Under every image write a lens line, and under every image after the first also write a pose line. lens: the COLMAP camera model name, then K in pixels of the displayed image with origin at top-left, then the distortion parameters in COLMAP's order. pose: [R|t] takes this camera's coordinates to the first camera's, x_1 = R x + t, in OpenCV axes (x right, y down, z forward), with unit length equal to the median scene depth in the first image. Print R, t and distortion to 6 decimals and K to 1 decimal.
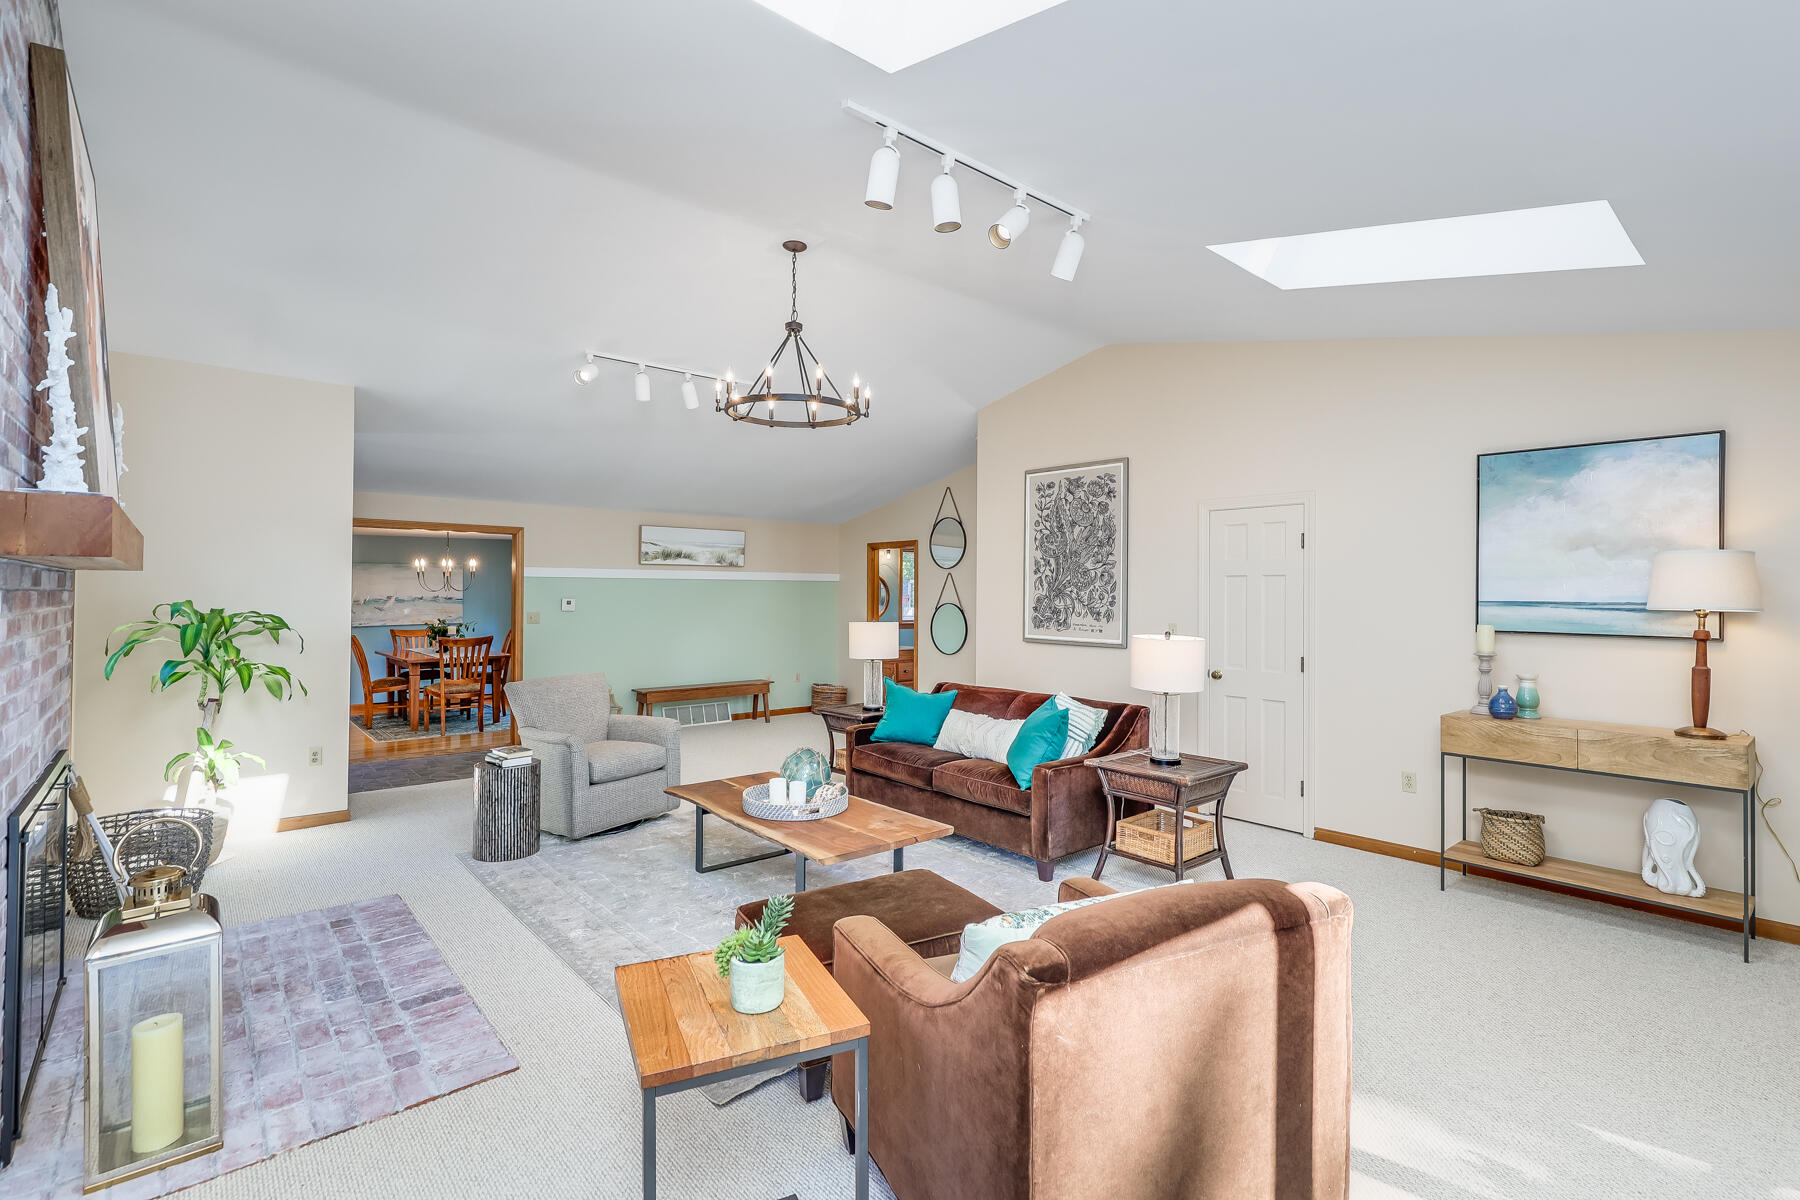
lens RADIAL K [[828.3, 0, 896.9], [0, 828.3, 586.7], [0, 0, 1]] dist [0.000312, -0.000849]
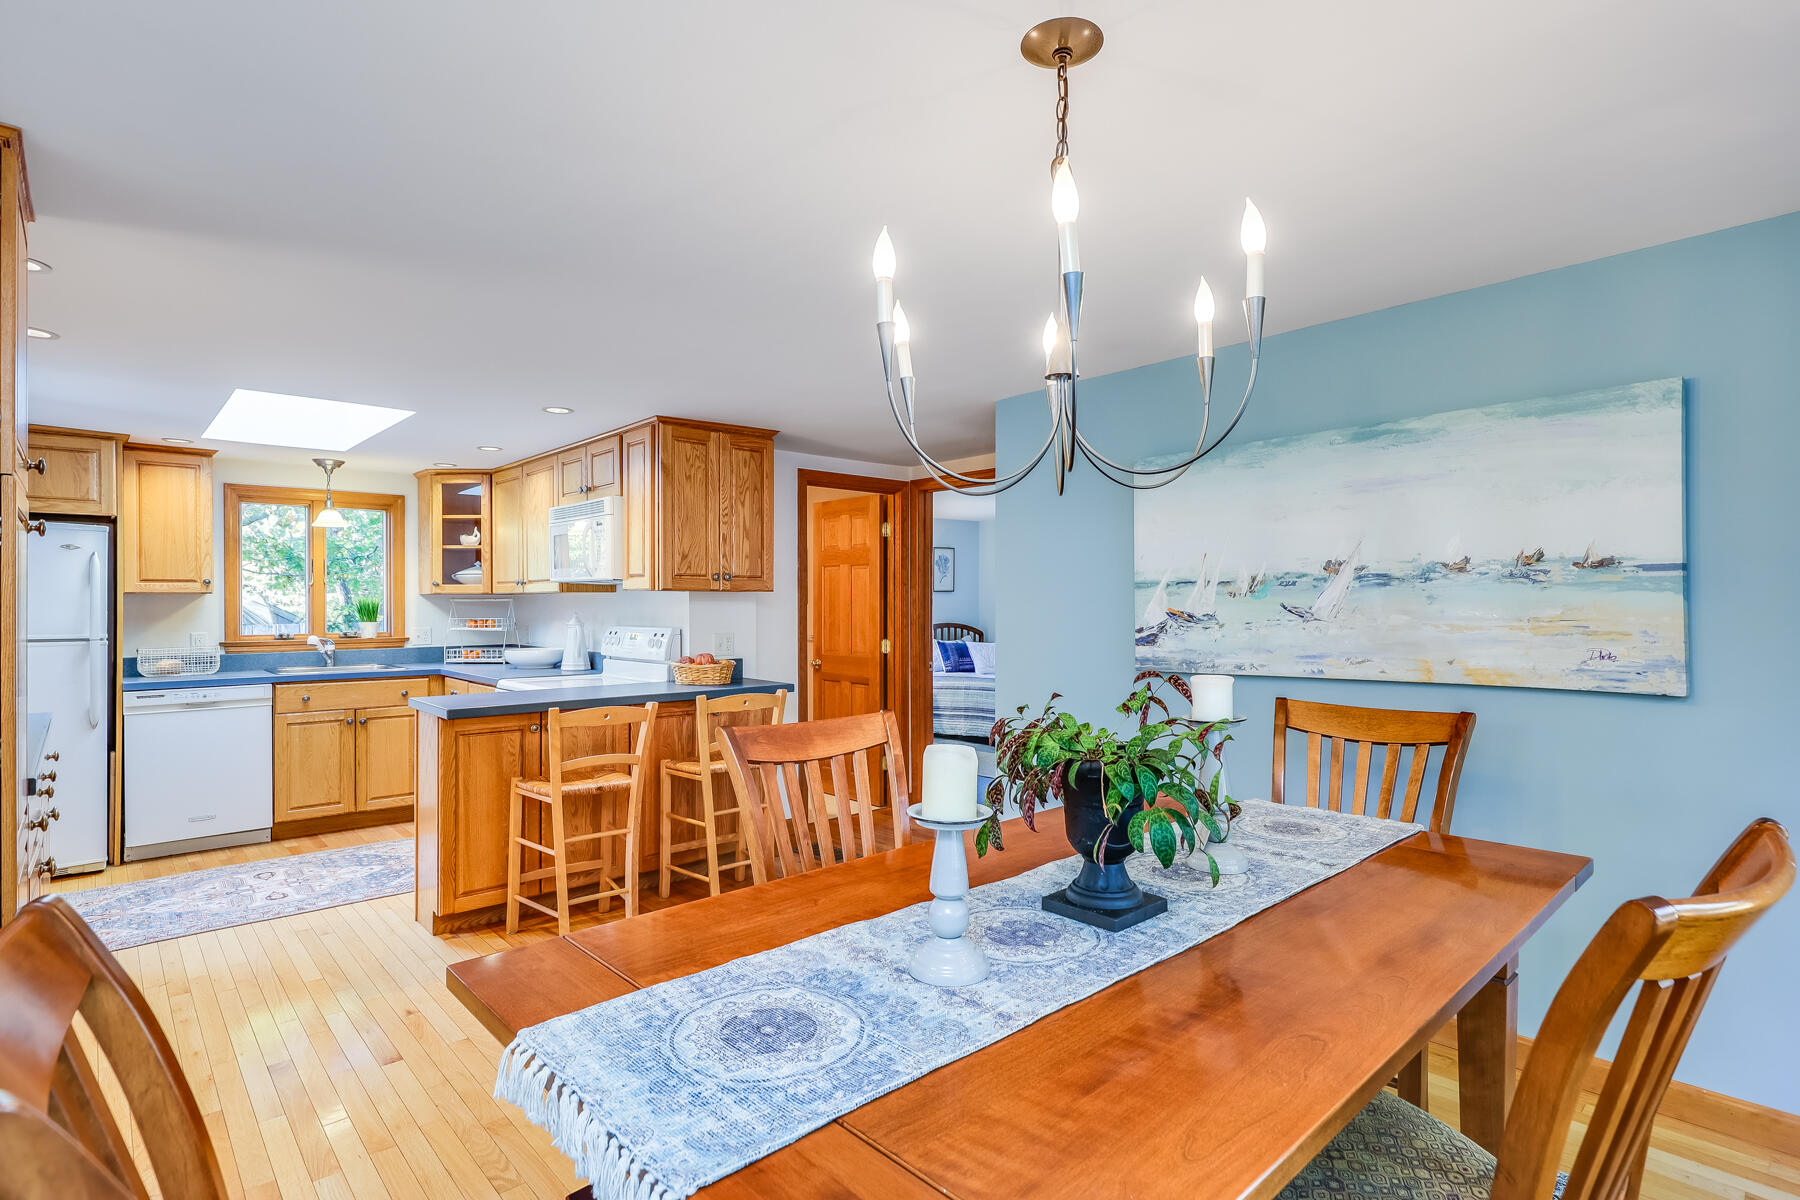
lens RADIAL K [[919.4, 0, 922.5], [0, 919.4, 603.8], [0, 0, 1]] dist [0.002172, 0.000169]
pose [[0.042888, 0.002406, -0.999077, -0.605131], [0.014339, 0.999893, 0.003024, 0.037888], [0.998977, -0.014456, 0.042849, 1.522630]]
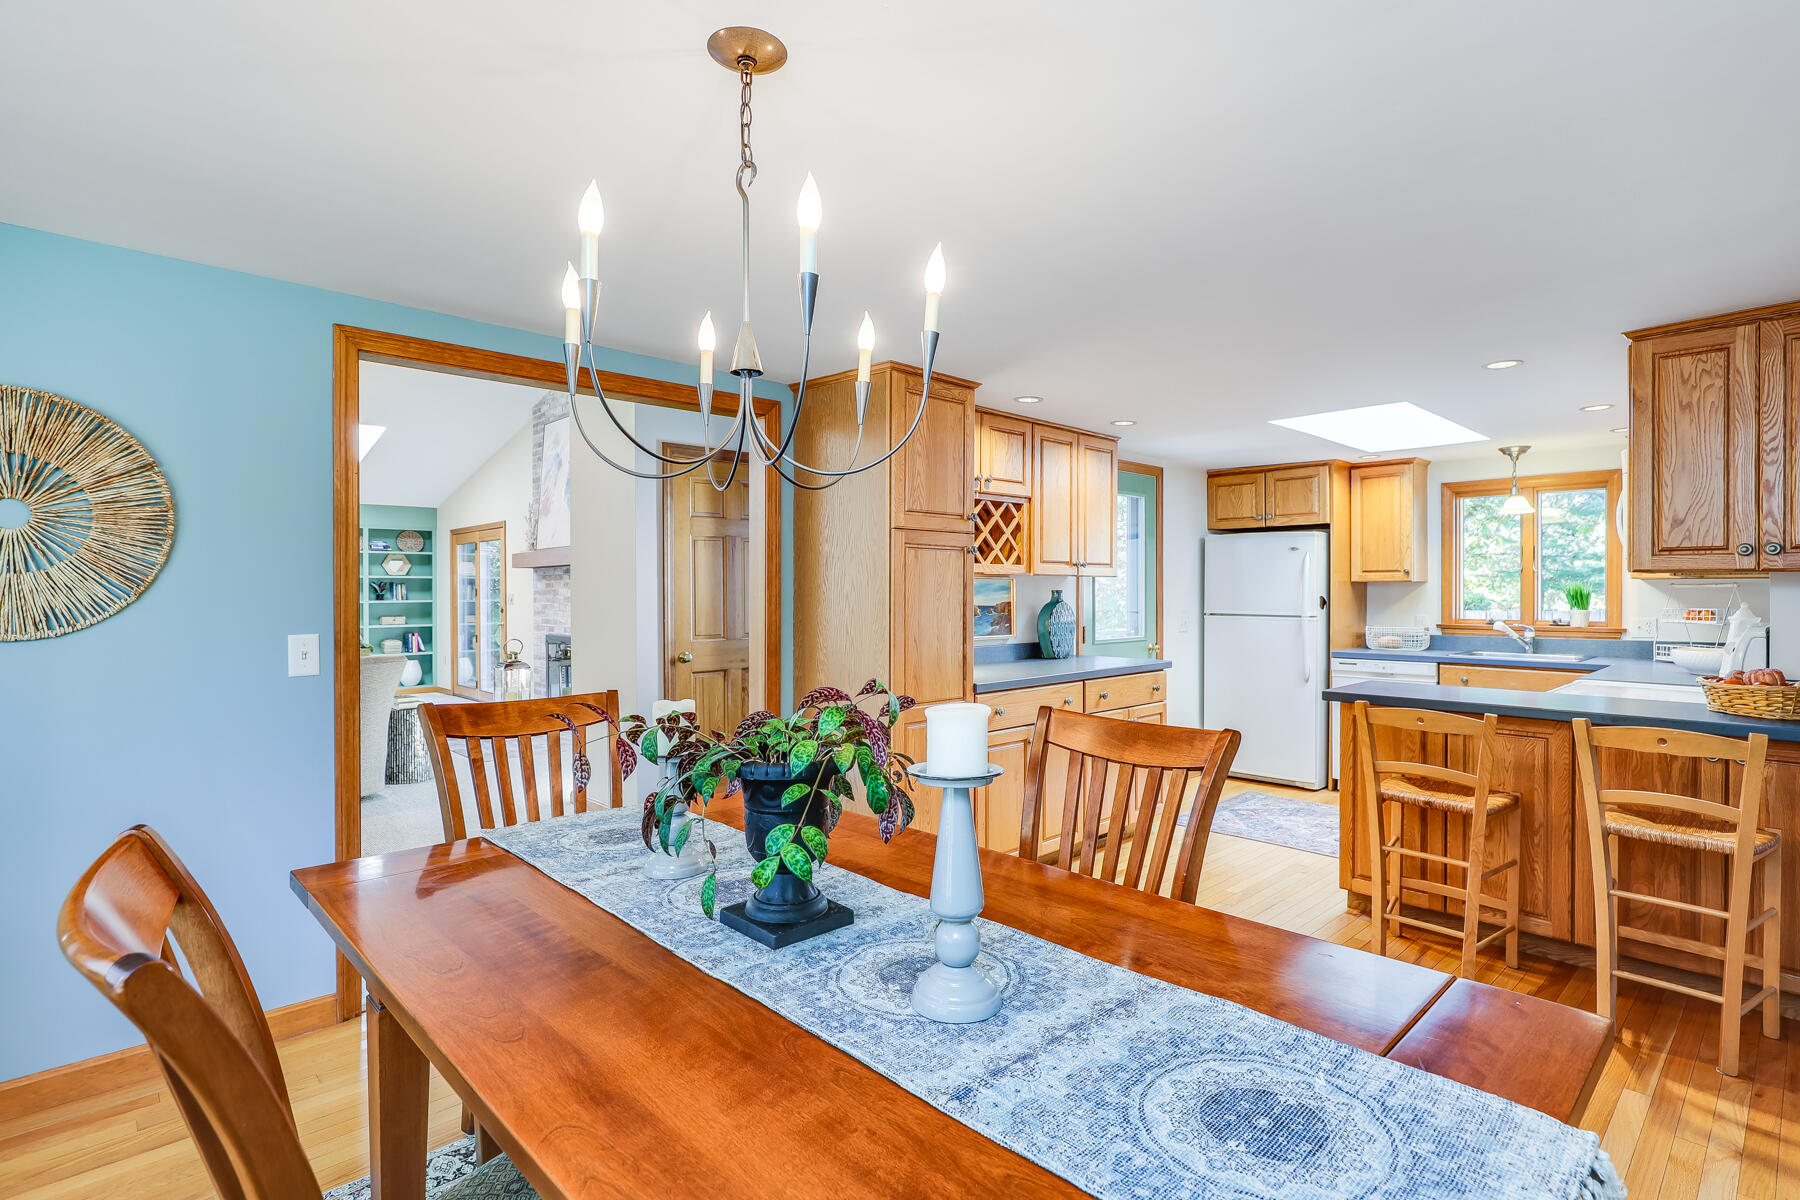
lens RADIAL K [[867.2, 0, 910.4], [0, 867.2, 593.9], [0, 0, 1]] dist [0.001340, 0.000638]
pose [[-0.997698, 0.001673, -0.067794, -0.784553], [0.002219, 0.999966, -0.007976, 0.040118], [0.067779, -0.008108, -0.997667, 1.702891]]
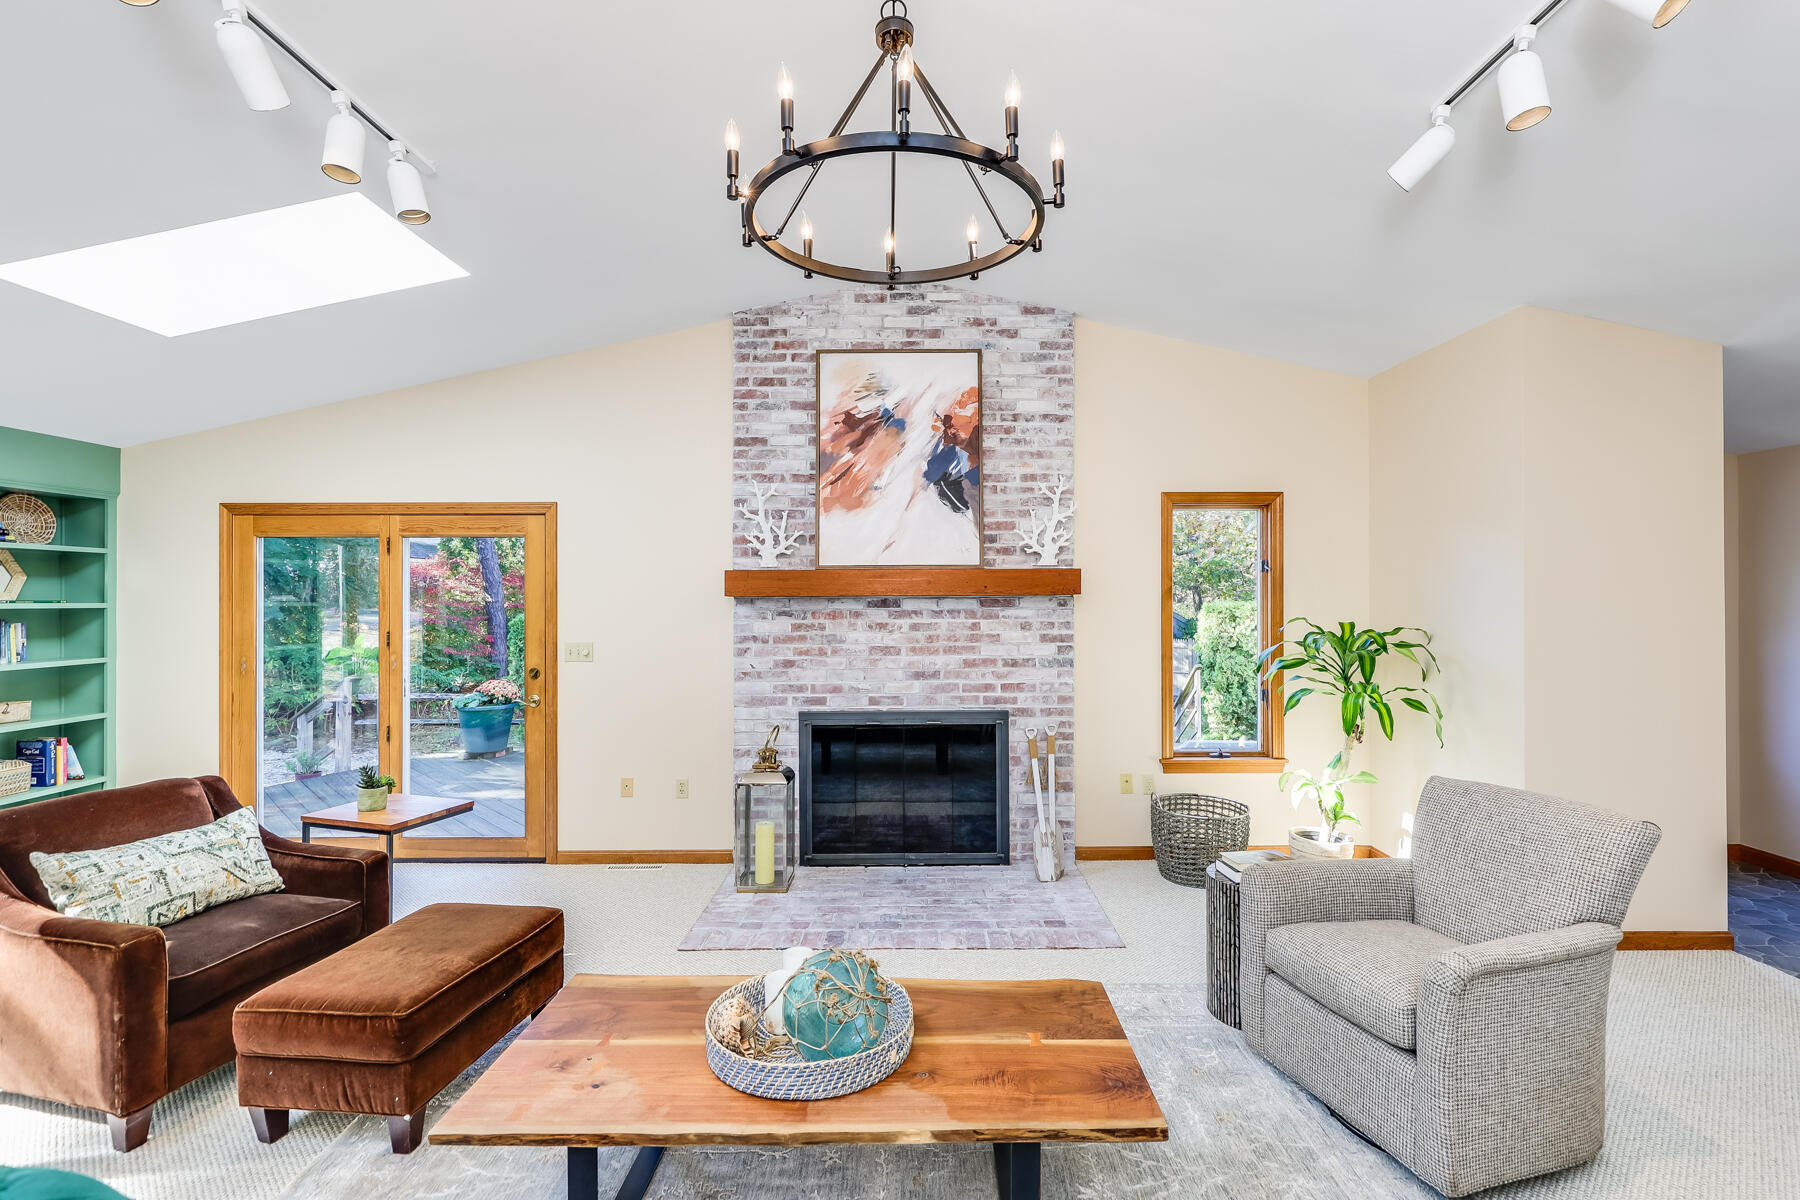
lens RADIAL K [[828.3, 0, 921.5], [0, 828.3, 593.4], [0, 0, 1]] dist [0.000312, -0.000849]
pose [[-0.633564, -0.008062, -0.773649, 0.155852], [0.008077, 0.999822, -0.017033, -0.000482], [0.773649, -0.017040, -0.633386, 0.911648]]
